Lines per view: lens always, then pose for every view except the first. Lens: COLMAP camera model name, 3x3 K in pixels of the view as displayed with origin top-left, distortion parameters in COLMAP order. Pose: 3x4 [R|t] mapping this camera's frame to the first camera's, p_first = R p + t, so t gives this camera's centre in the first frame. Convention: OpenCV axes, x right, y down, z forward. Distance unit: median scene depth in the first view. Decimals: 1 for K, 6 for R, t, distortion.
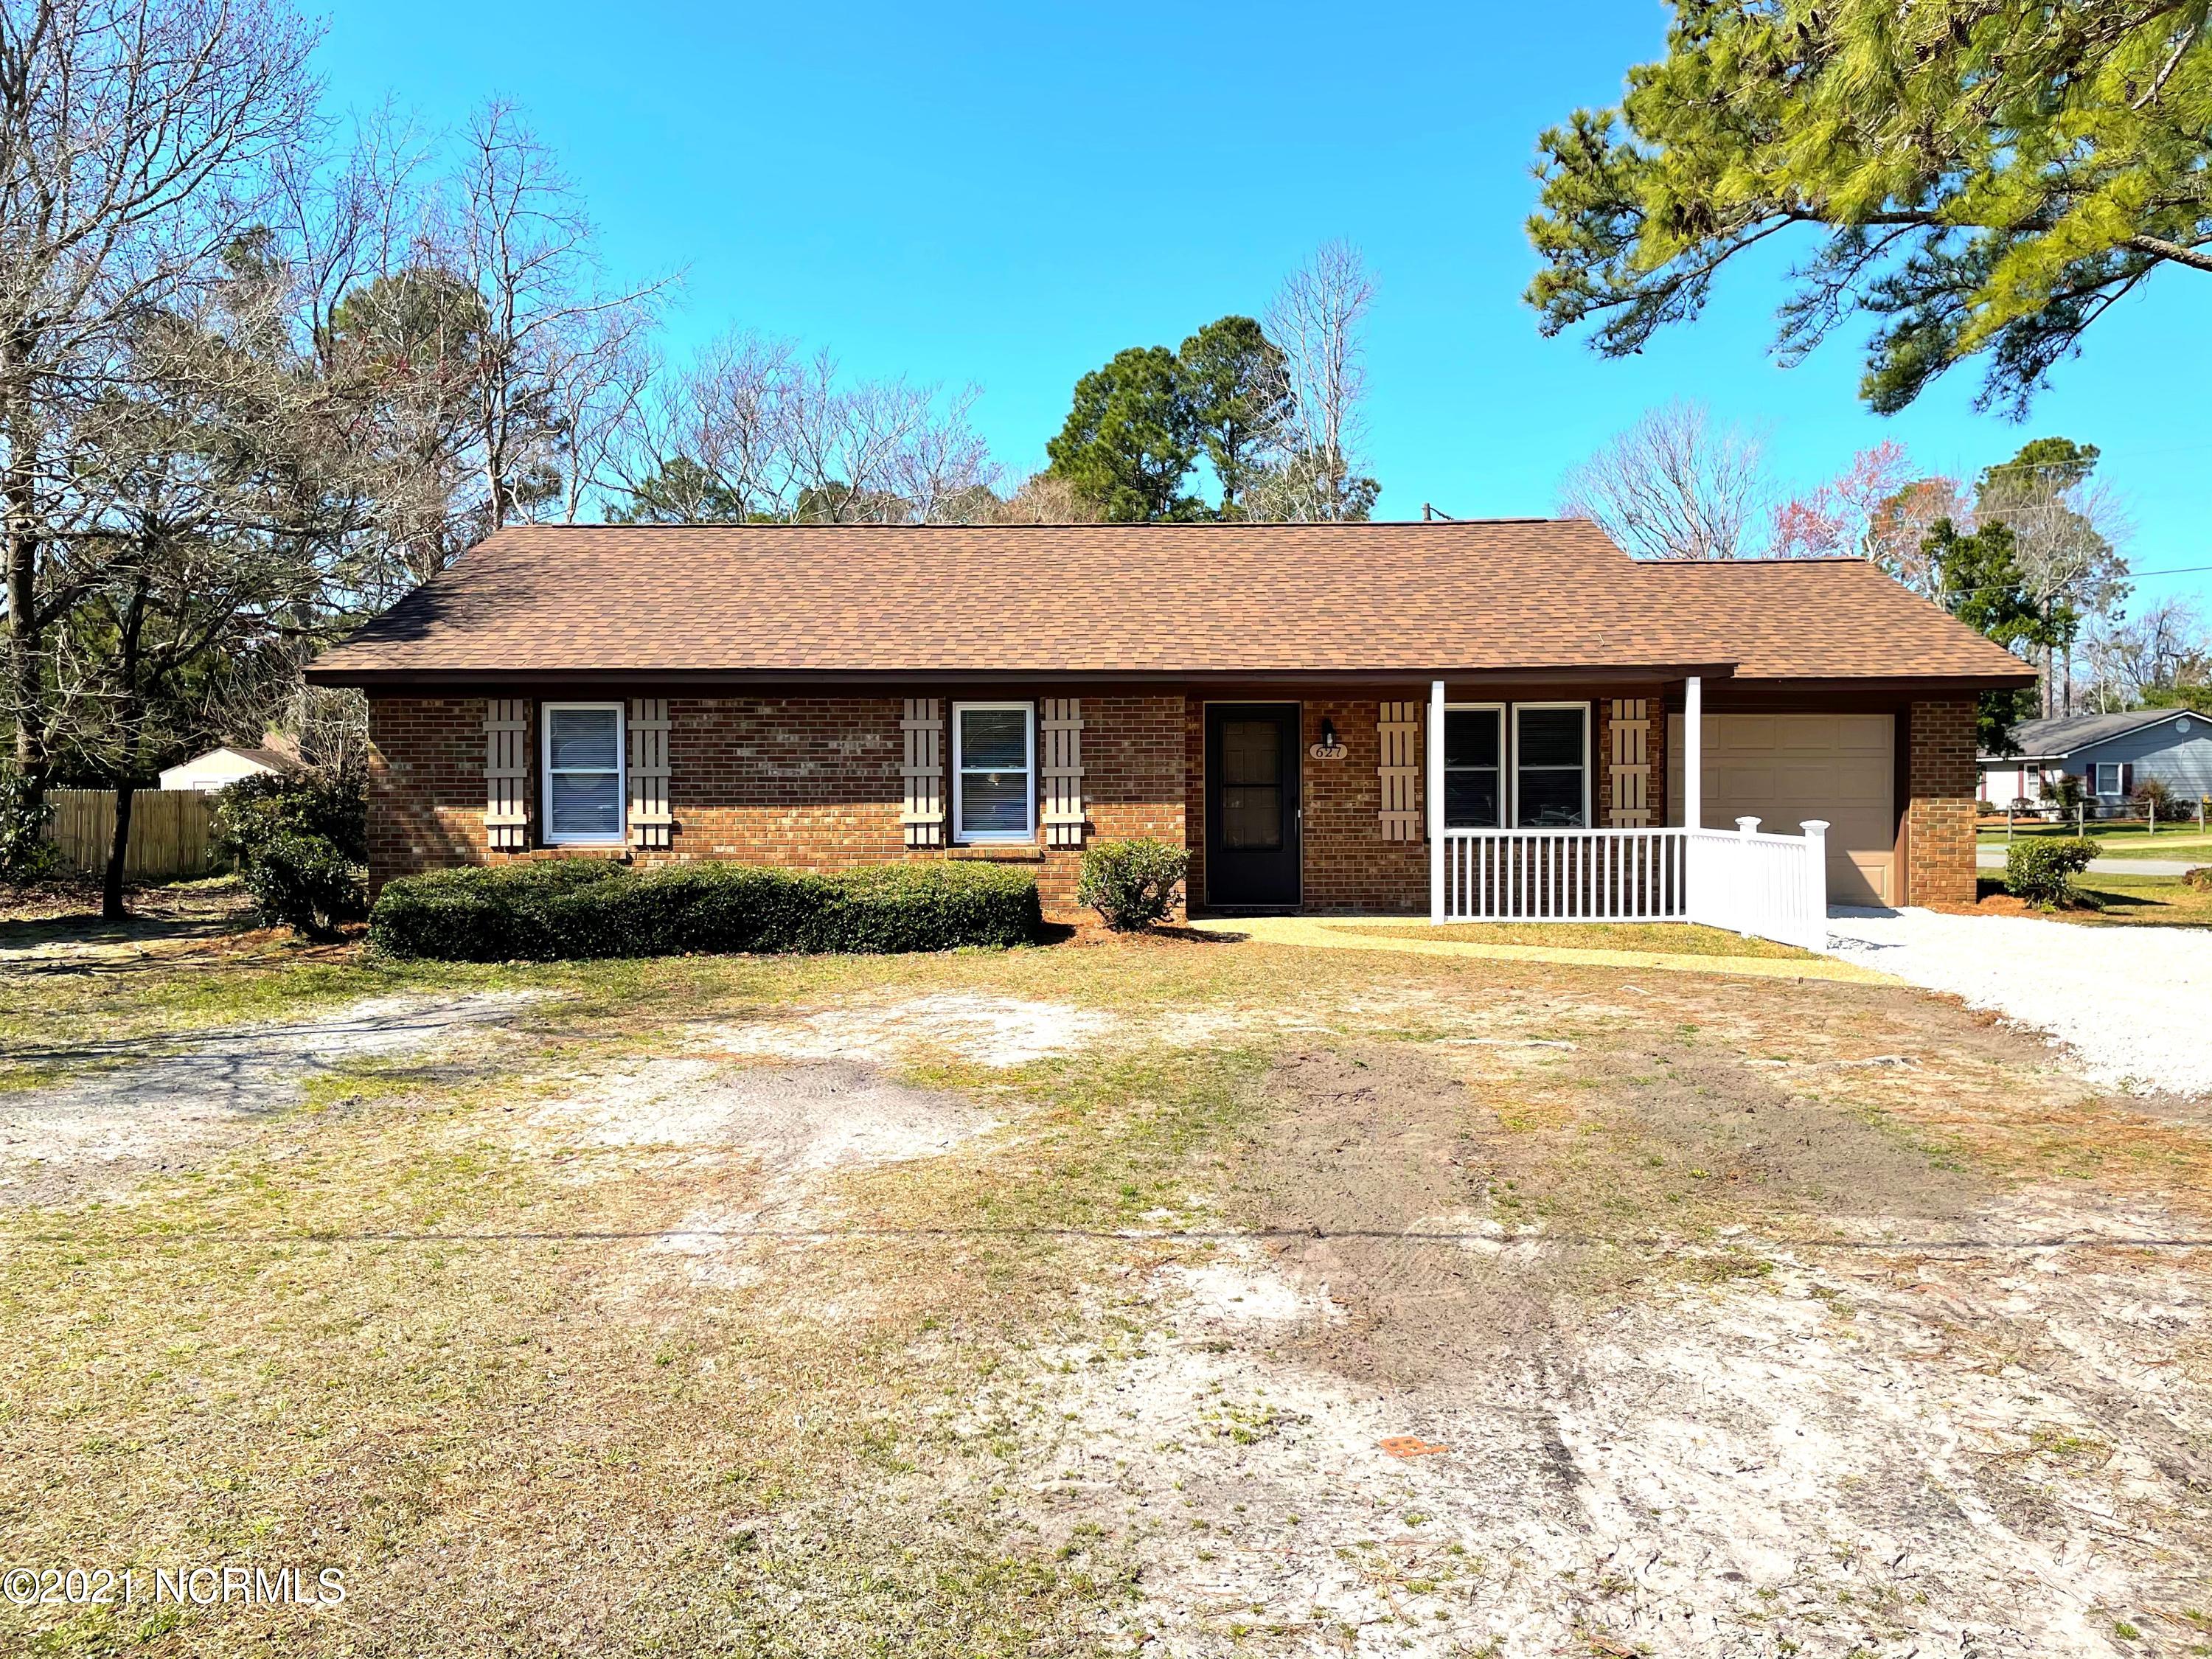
lens RADIAL K [[1633.1, 0, 1109.0], [0, 1633.1, 813.2], [0, 0, 1]] dist [0.009502, -0.032961]
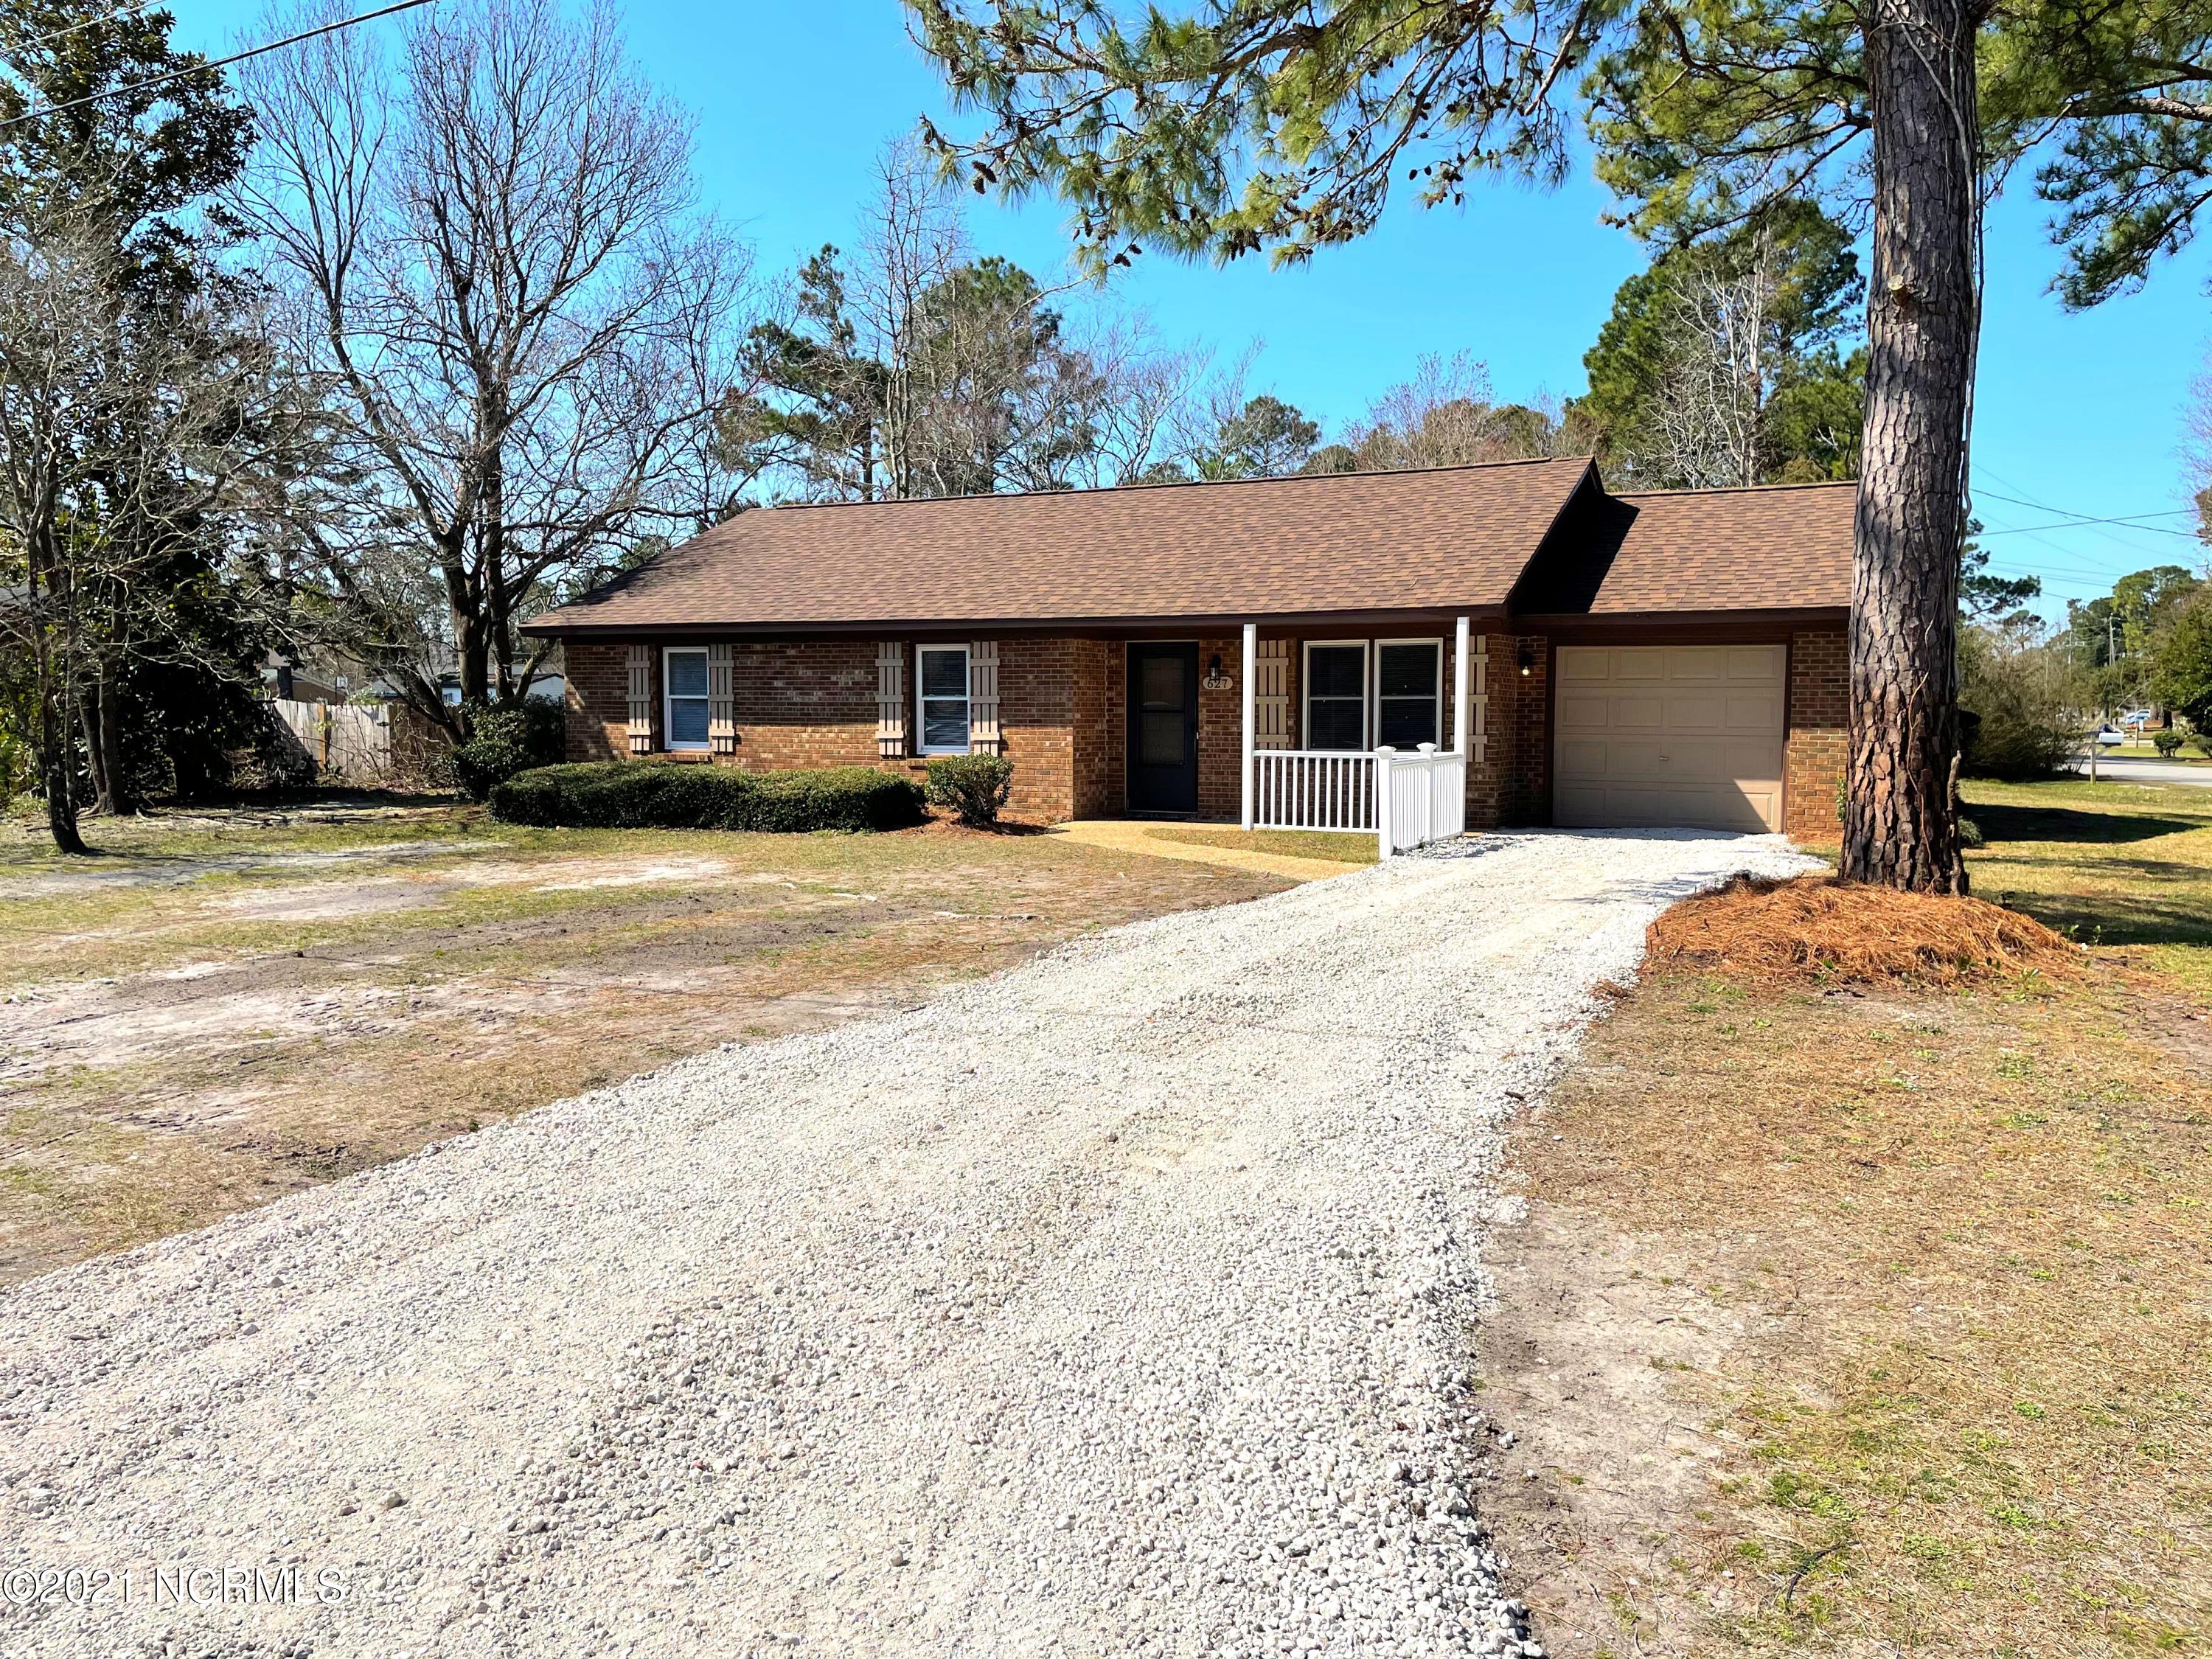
lens RADIAL K [[1633.1, 0, 1090.6], [0, 1633.1, 819.9], [0, 0, 1]] dist [0.009502, -0.032961]
pose [[0.909075, 0.034985, -0.415162, 0.570771], [-0.012354, 0.998294, 0.057073, -0.005654], [0.416450, -0.046755, 0.907956, -0.117957]]
